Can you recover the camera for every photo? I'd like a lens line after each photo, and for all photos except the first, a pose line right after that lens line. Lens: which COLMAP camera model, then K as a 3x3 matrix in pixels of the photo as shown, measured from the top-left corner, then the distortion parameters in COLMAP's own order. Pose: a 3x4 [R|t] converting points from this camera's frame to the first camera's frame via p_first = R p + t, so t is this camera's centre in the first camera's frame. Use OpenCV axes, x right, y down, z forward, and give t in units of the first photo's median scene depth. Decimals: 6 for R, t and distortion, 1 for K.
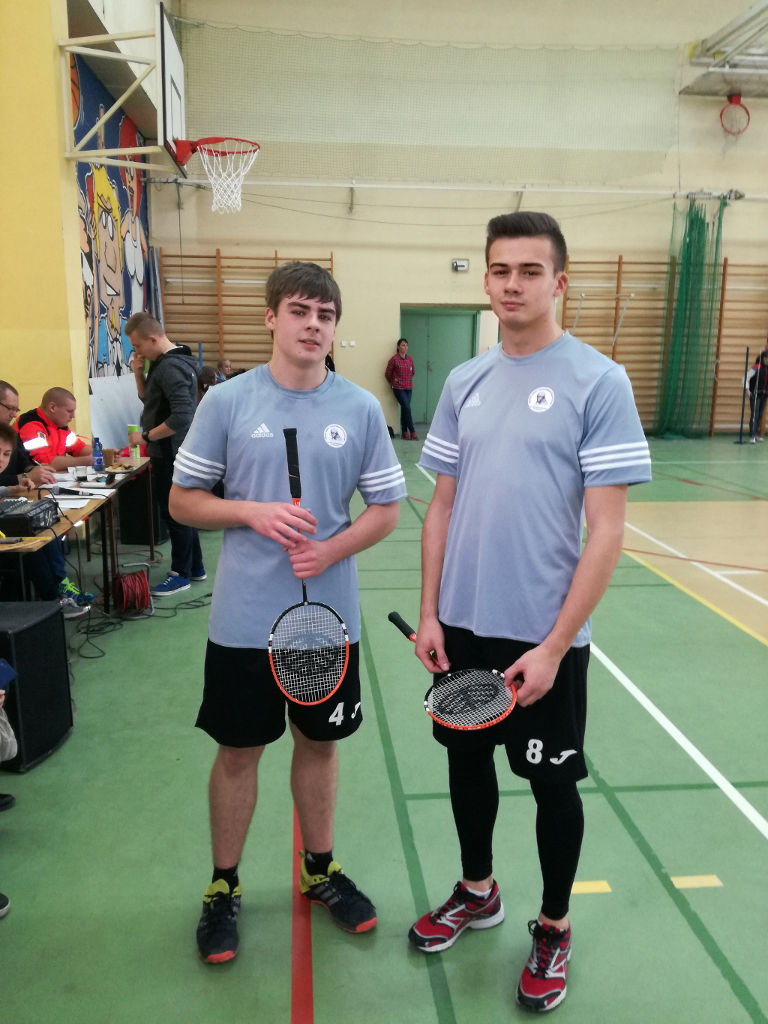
lens RADIAL K [[853.0, 0, 381.4], [0, 853.0, 509.4], [0, 0, 1]] dist [0.059756, -0.092687]
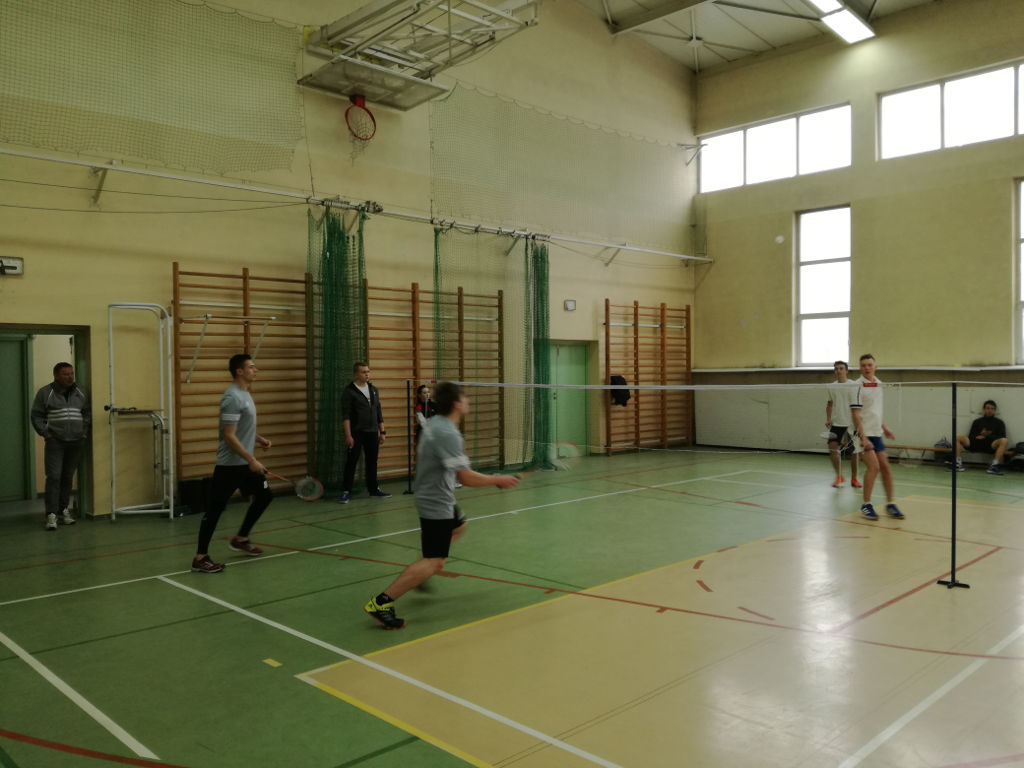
lens RADIAL K [[853.0, 0, 501.1], [0, 853.0, 390.5], [0, 0, 1]] dist [0.059756, -0.092687]
pose [[0.776434, -0.031449, 0.629413, -0.031383], [0.135654, 0.983681, -0.118191, -0.066816], [-0.615425, 0.177150, 0.768030, 0.293765]]
